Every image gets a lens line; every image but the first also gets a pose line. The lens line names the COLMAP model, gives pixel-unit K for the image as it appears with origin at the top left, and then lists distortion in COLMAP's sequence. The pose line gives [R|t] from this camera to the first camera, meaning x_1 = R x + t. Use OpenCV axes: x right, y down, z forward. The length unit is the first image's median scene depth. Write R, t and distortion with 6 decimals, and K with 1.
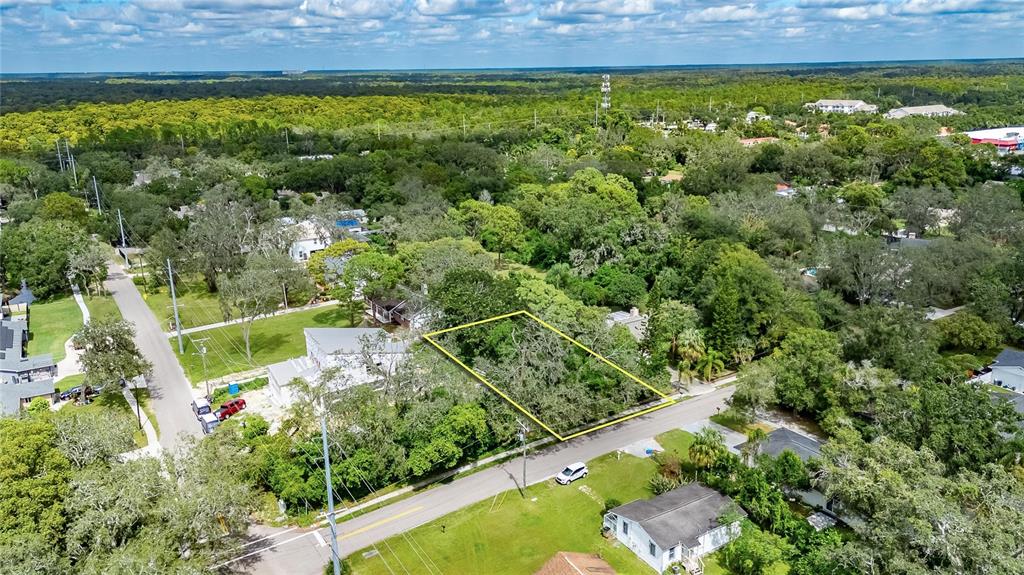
lens RADIAL K [[757.3, 0, 512.0], [0, 757.3, 287.5], [0, 0, 1]] dist [0.065267, -0.059387]
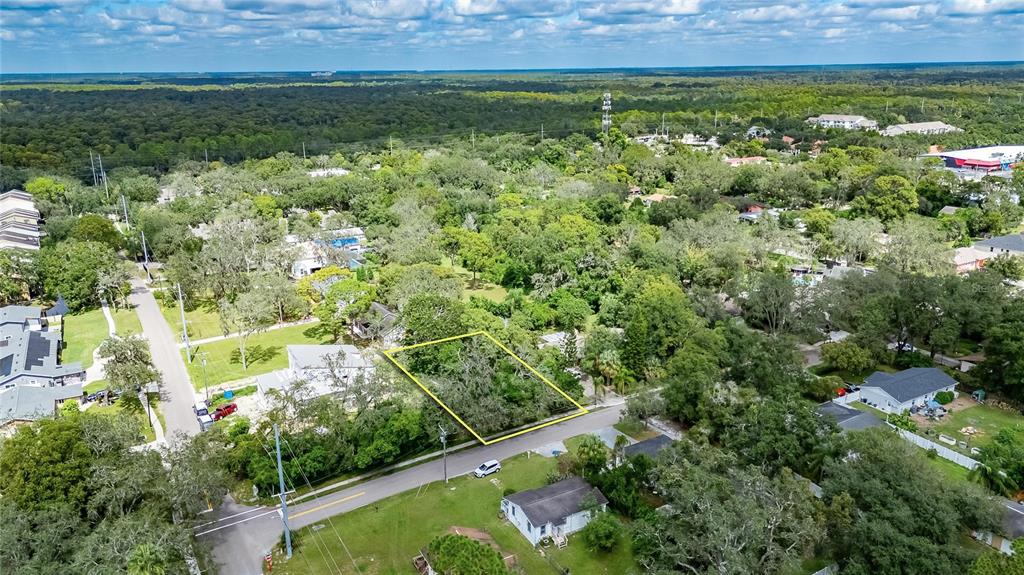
lens RADIAL K [[757.3, 0, 512.0], [0, 757.3, 287.5], [0, 0, 1]] dist [0.065267, -0.059387]
pose [[0.999369, 0.012431, -0.033278, 0.114806], [-0.012446, 0.999923, -0.000239, -0.039351], [0.033273, 0.000653, 0.999446, -0.181433]]
